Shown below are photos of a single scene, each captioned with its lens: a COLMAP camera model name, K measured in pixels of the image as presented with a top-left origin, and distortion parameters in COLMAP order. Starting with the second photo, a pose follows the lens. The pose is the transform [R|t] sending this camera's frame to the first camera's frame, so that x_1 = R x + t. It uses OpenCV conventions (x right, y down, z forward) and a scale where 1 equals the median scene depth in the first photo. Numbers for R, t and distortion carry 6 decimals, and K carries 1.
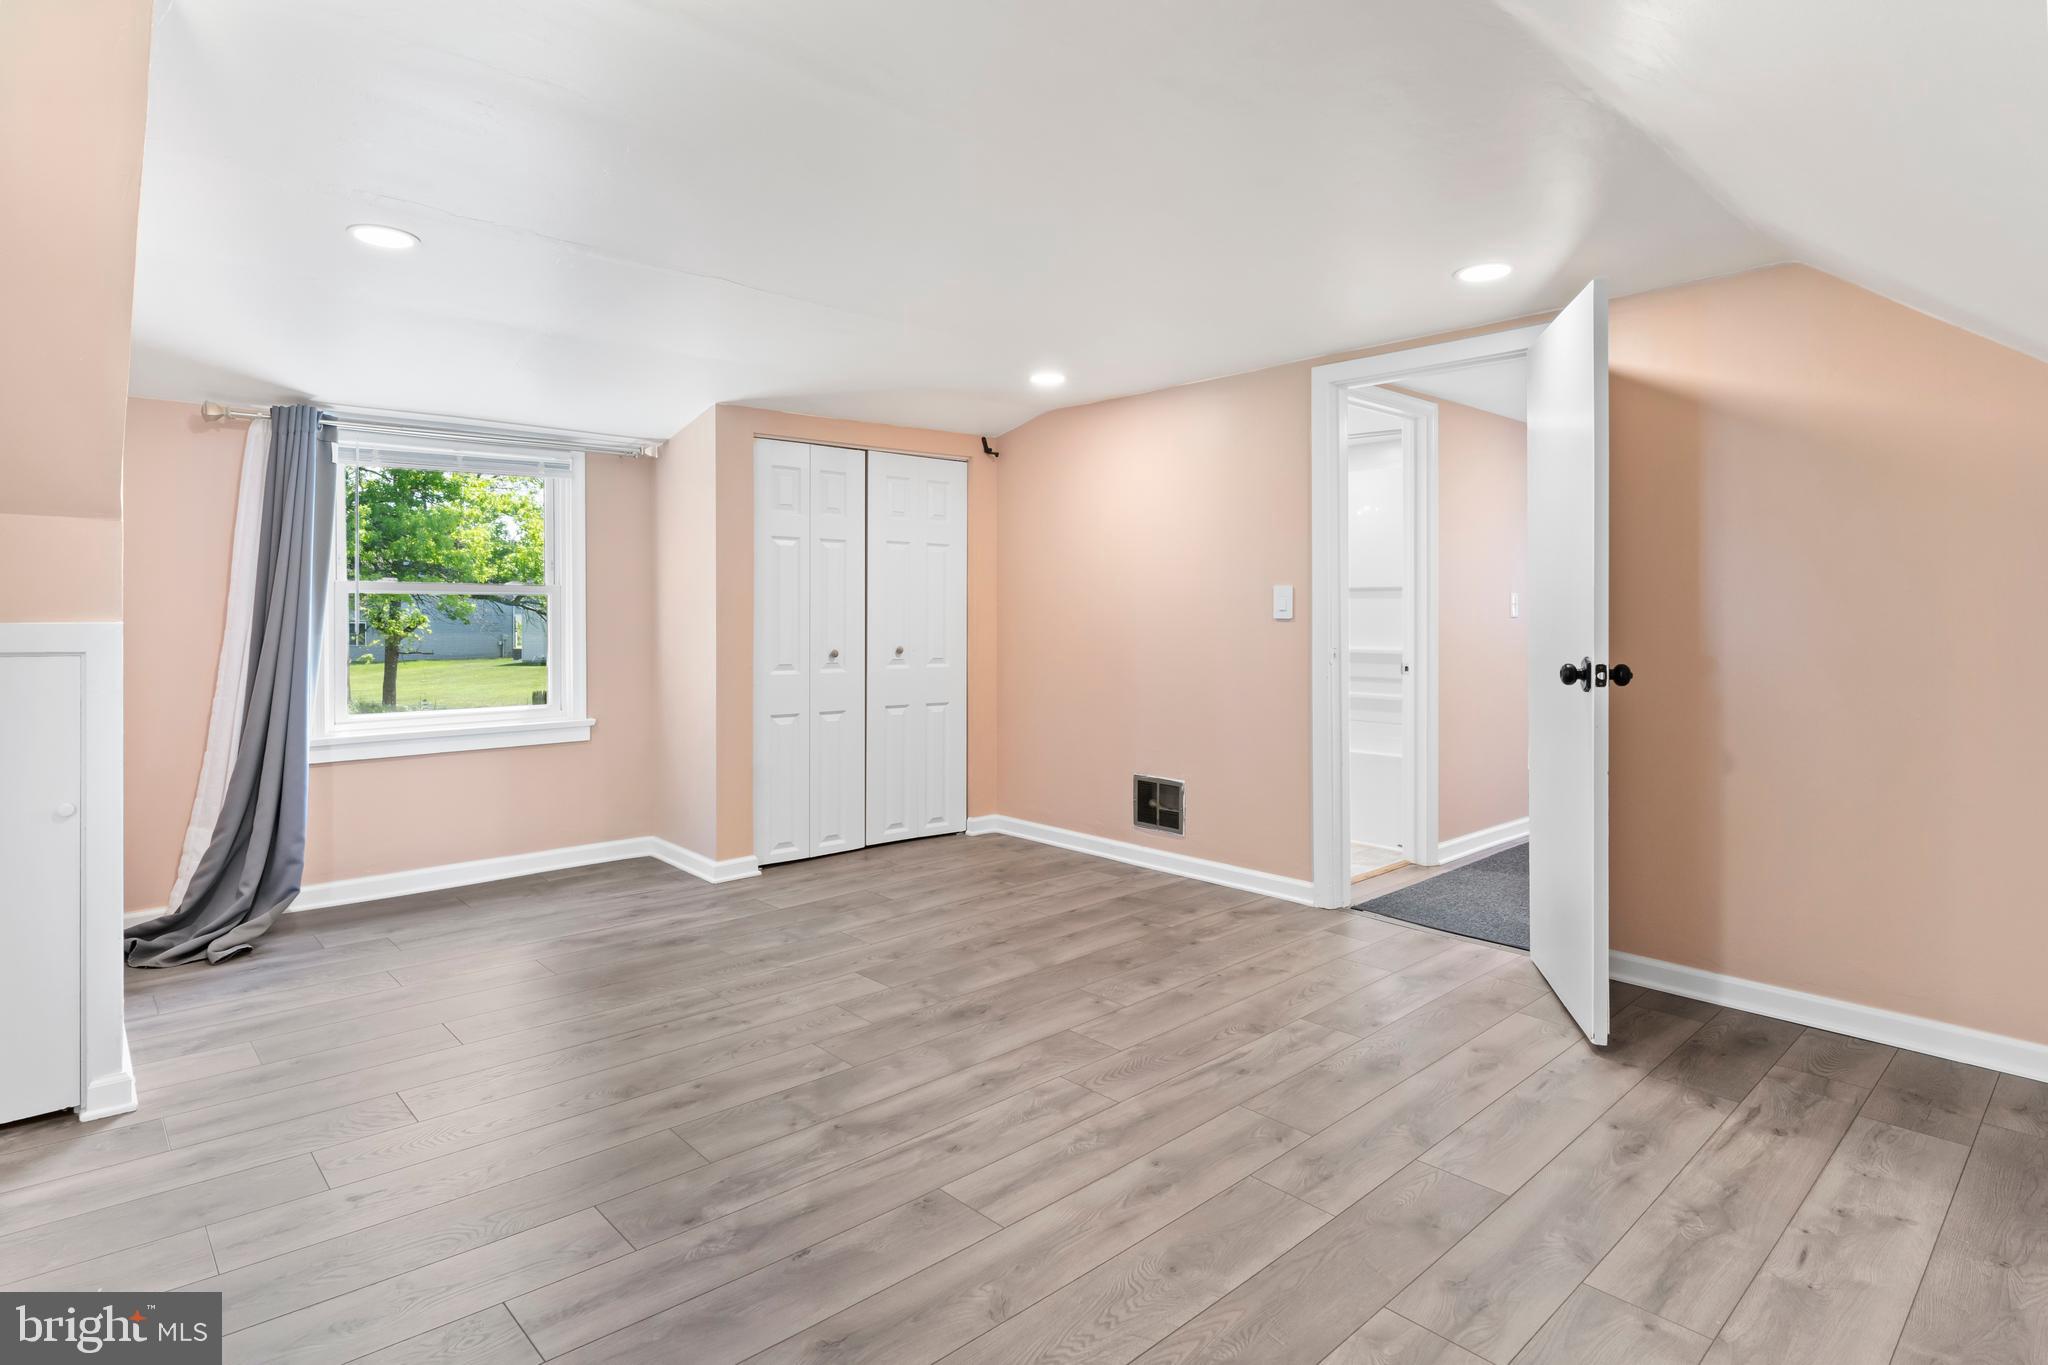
lens RADIAL K [[1063.2, 0, 1004.6], [0, 1063.2, 604.1], [0, 0, 1]] dist [0.001941, -0.000109]
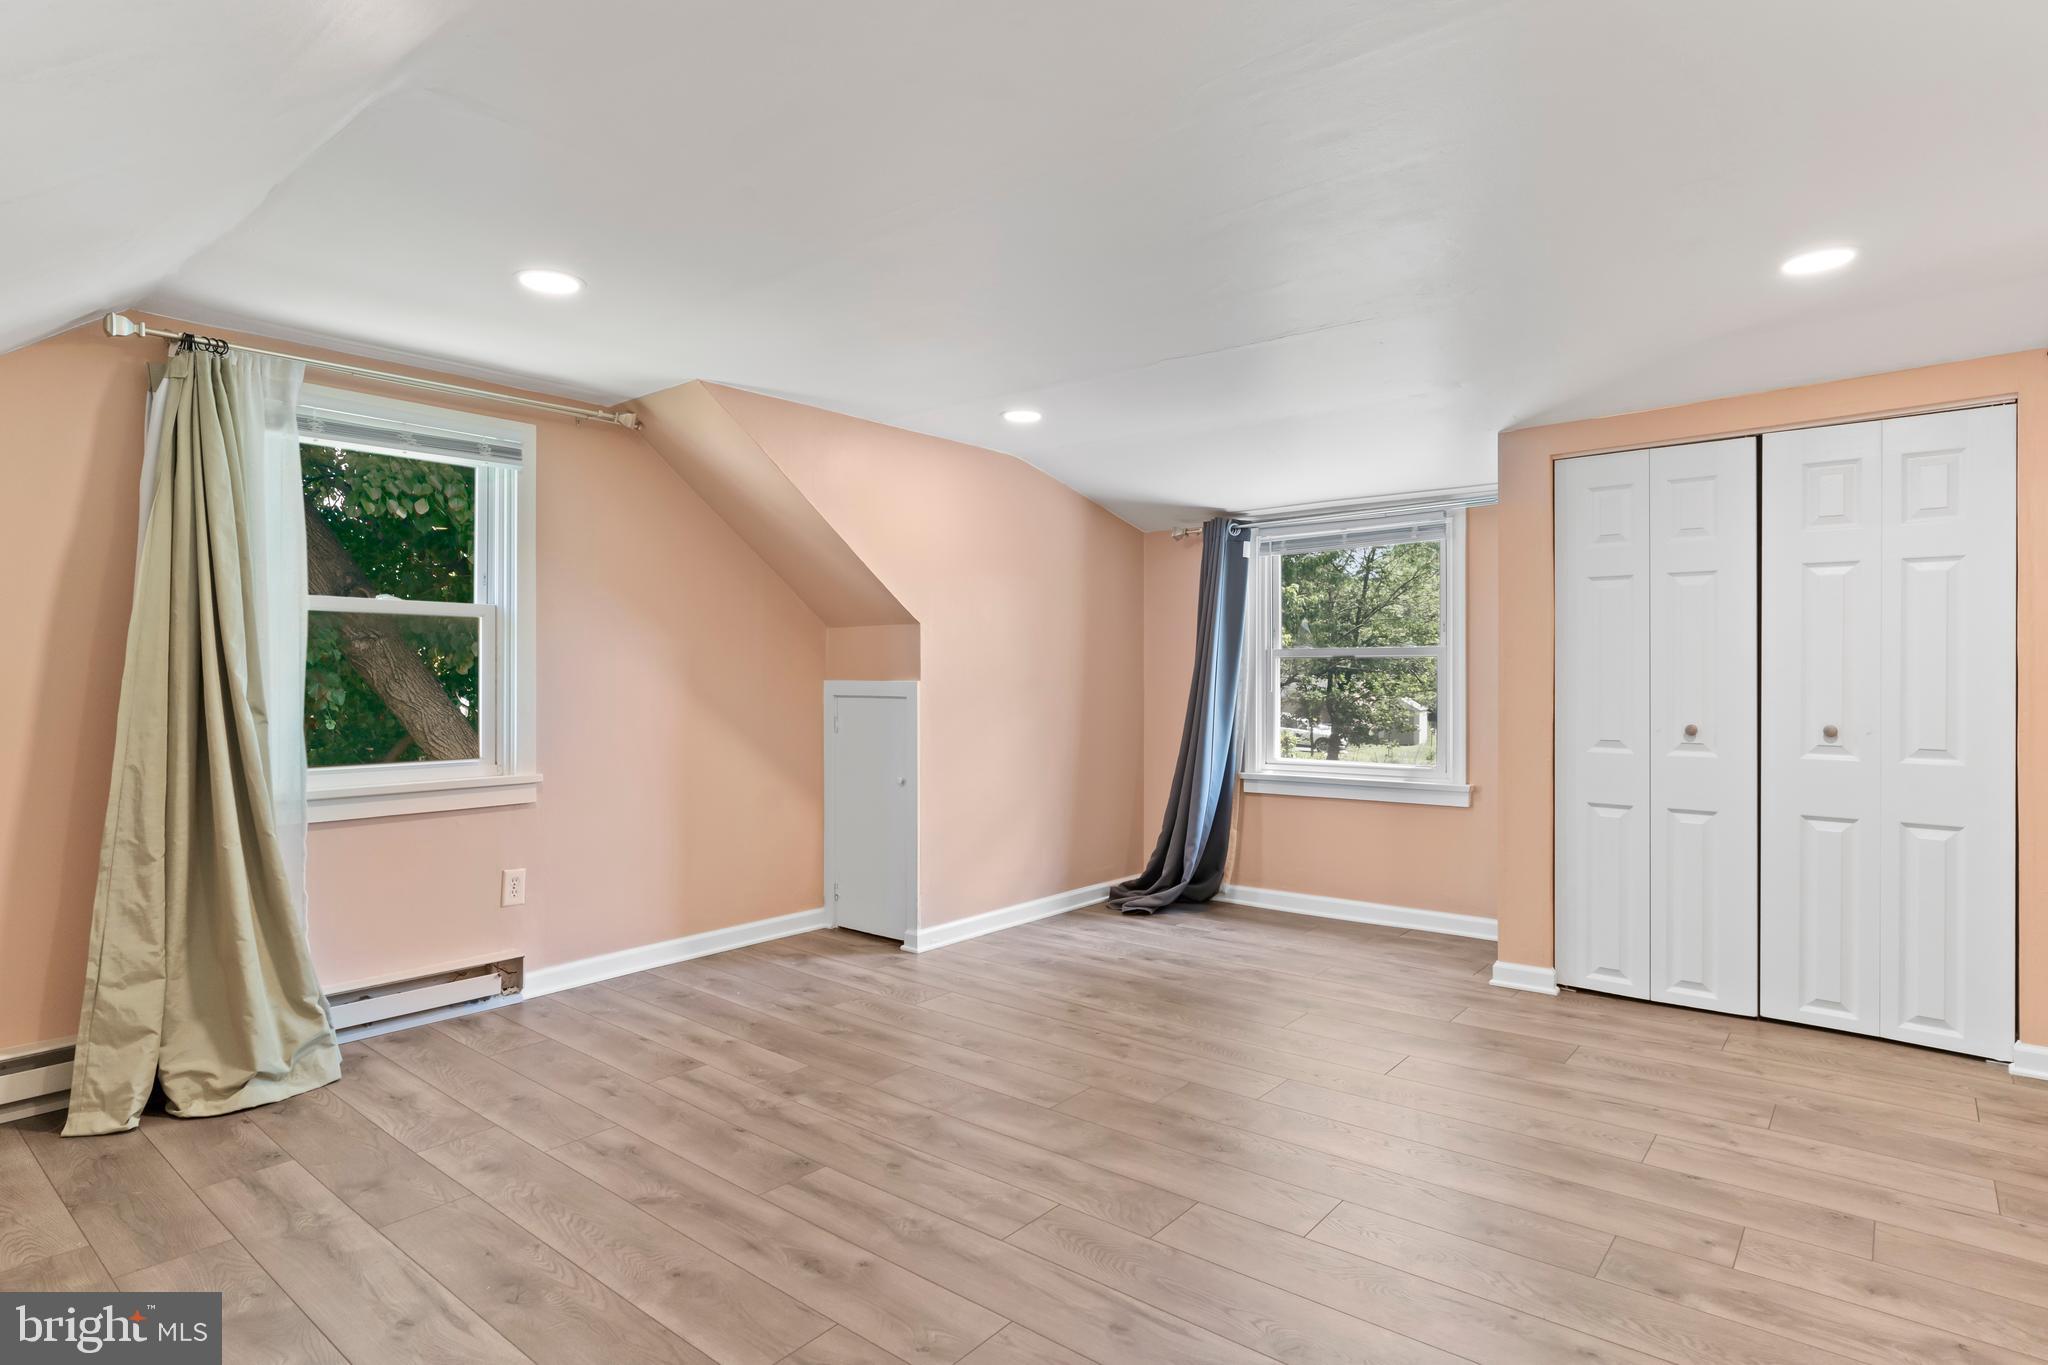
lens RADIAL K [[1063.2, 0, 1018.8], [0, 1063.2, 683.6], [0, 0, 1]] dist [0.001941, -0.000109]
pose [[0.150034, 0.004818, -0.988669, 0.891544], [0.012451, 0.999900, 0.006762, 0.008830], [0.988602, -0.013325, 0.149959, 0.822756]]
